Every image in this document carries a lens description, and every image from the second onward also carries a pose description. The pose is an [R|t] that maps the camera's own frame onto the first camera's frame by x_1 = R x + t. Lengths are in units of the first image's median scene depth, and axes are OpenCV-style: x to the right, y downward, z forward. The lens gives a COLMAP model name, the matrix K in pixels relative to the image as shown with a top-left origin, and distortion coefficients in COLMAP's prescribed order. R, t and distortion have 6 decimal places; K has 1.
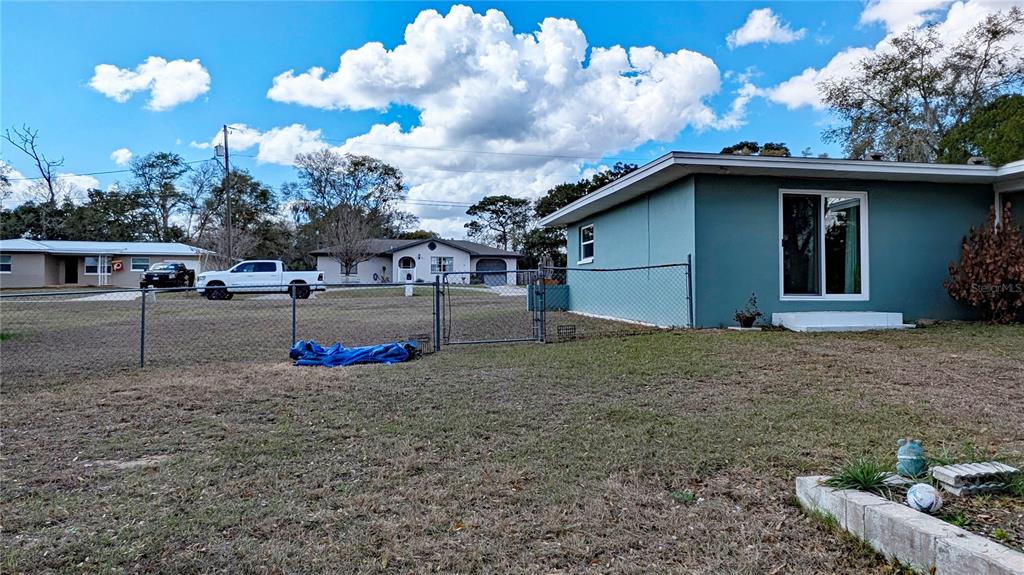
lens RADIAL K [[637.1, 0, 510.9], [0, 637.1, 281.3], [0, 0, 1]] dist [-0.002070, -0.000112]
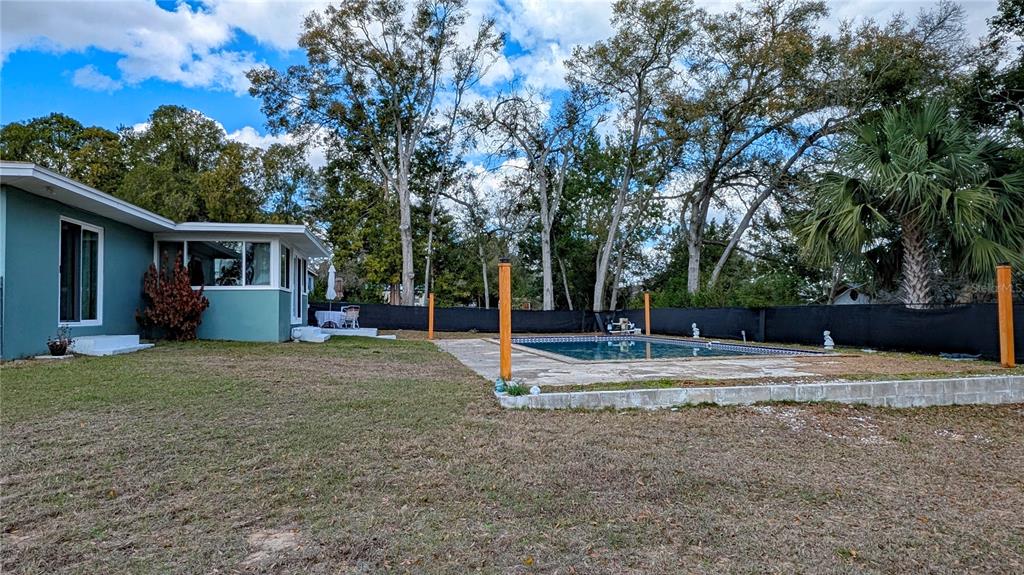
lens RADIAL K [[637.1, 0, 514.7], [0, 637.1, 288.5], [0, 0, 1]] dist [-0.002070, -0.000112]
pose [[-0.015680, 0.035224, 0.999256, -0.570773], [-0.013455, 0.999281, -0.035436, -0.004574], [-0.999787, -0.014000, -0.015194, 0.298238]]
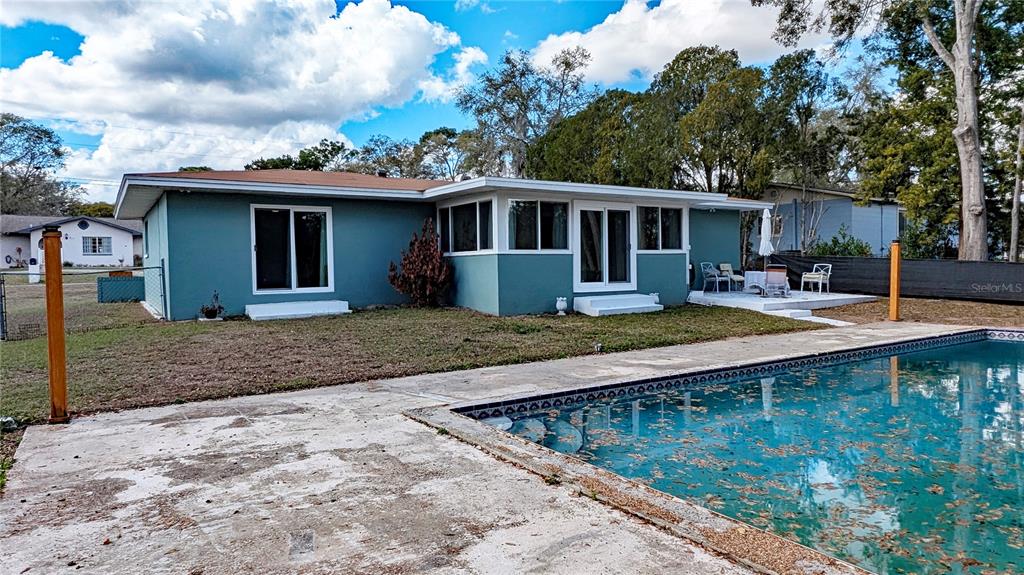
lens RADIAL K [[637.1, 0, 517.1], [0, 637.1, 288.6], [0, 0, 1]] dist [-0.002070, -0.000112]
pose [[0.921366, -0.028094, 0.387678, 0.407314], [0.007186, 0.998445, 0.055276, -0.045549], [-0.388629, -0.048143, 0.920136, -0.338277]]
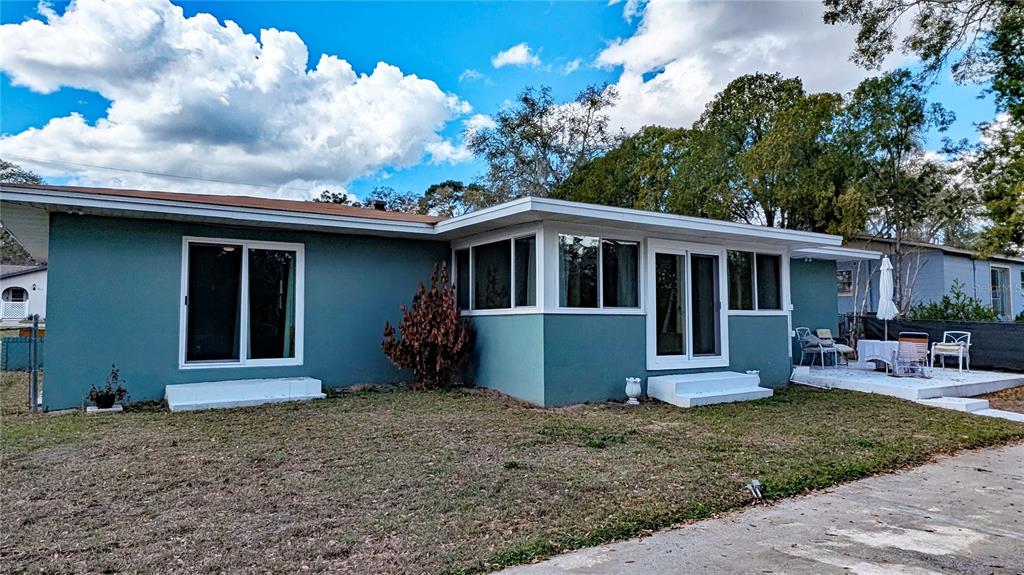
lens RADIAL K [[637.1, 0, 516.3], [0, 637.1, 286.7], [0, 0, 1]] dist [-0.002070, -0.000112]
pose [[0.922609, 0.019600, 0.385237, 0.496622], [-0.005080, 0.999239, -0.038674, -0.047314], [-0.385702, 0.033724, 0.922007, 0.053271]]
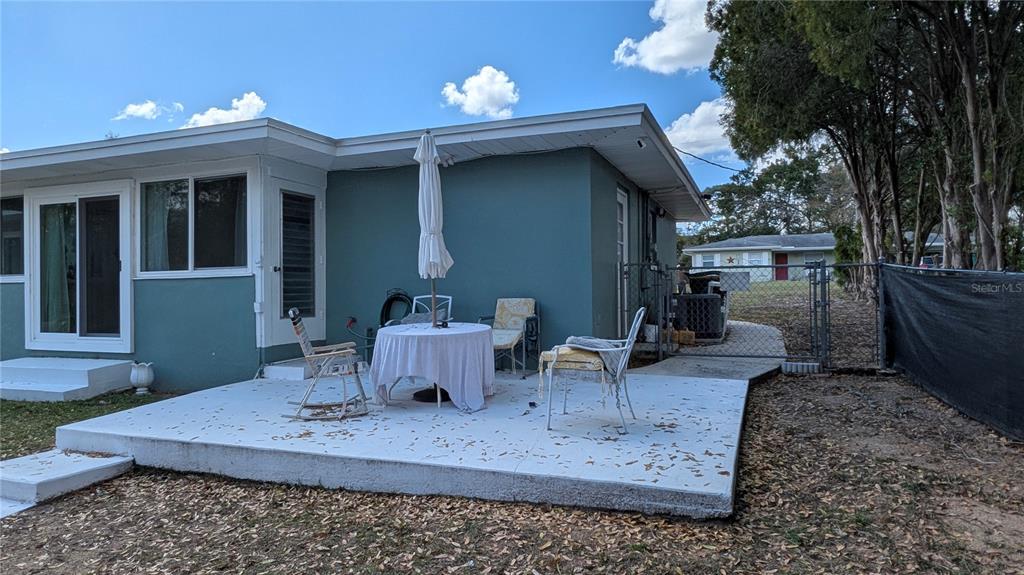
lens RADIAL K [[637.1, 0, 512.4], [0, 637.1, 283.9], [0, 0, 1]] dist [-0.002070, -0.000112]
pose [[0.850522, -0.014321, -0.525744, 1.924271], [0.030942, 0.999260, 0.022838, -0.040634], [0.525028, -0.035692, 0.850336, 0.490365]]
